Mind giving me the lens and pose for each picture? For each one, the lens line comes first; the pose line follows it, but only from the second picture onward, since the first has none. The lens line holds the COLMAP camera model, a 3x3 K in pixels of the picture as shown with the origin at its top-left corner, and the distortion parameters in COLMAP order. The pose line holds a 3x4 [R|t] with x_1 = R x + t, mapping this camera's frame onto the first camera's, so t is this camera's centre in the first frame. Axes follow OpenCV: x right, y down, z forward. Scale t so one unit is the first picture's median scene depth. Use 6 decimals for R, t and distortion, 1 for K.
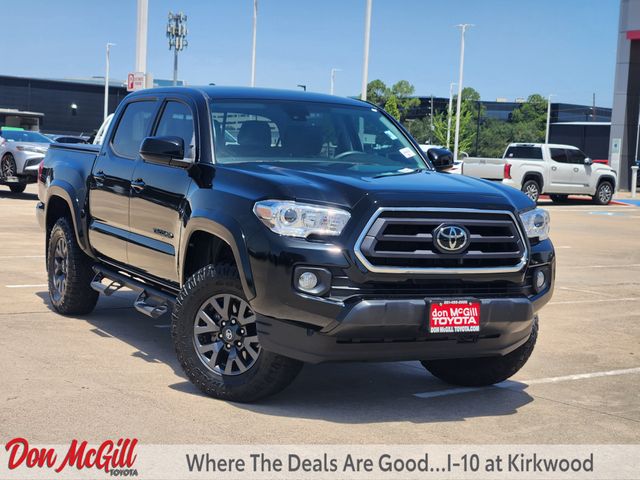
lens RADIAL K [[1143.3, 0, 332.1], [0, 1143.3, 239.3], [0, 0, 1]] dist [0.250131, 0.063762]
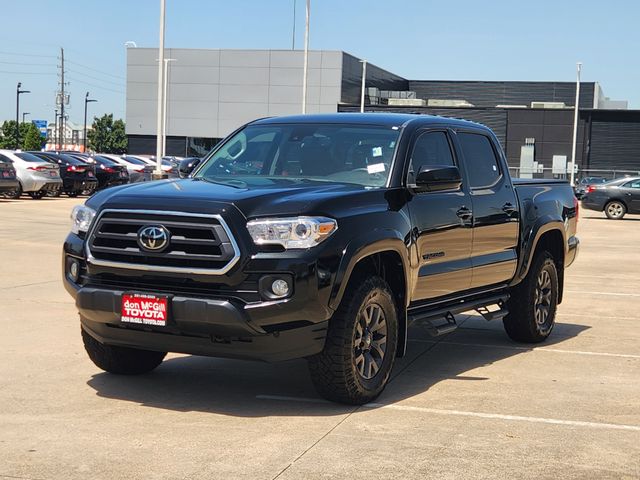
lens RADIAL K [[1143.3, 0, 332.1], [0, 1143.3, 239.3], [0, 0, 1]] dist [0.250131, 0.063762]
pose [[0.564503, 0.018251, -0.825229, 1.103631], [-0.064862, 0.997645, -0.022305, 0.013651], [0.822878, 0.066118, 0.564358, 0.523637]]
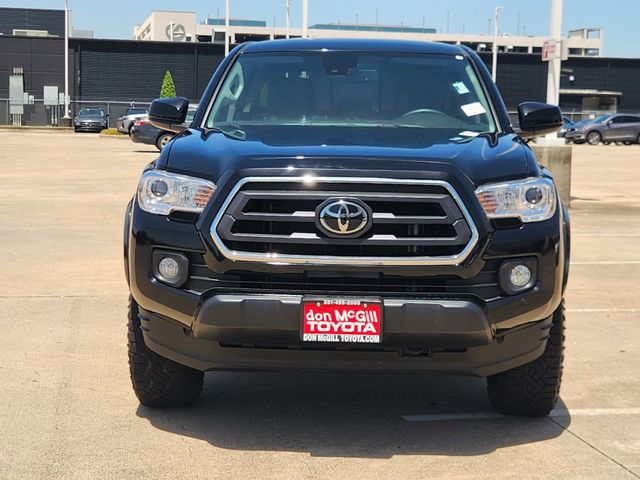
lens RADIAL K [[1178.0, 0, 320.0], [0, 1178.0, 240.0], [0, 0, 1]] dist [-0.043935, 0.119064]
pose [[0.868713, 0.018588, -0.494967, 0.475549], [-0.010732, 0.999767, 0.018709, -0.000603], [0.495200, -0.010941, 0.868710, 0.318895]]
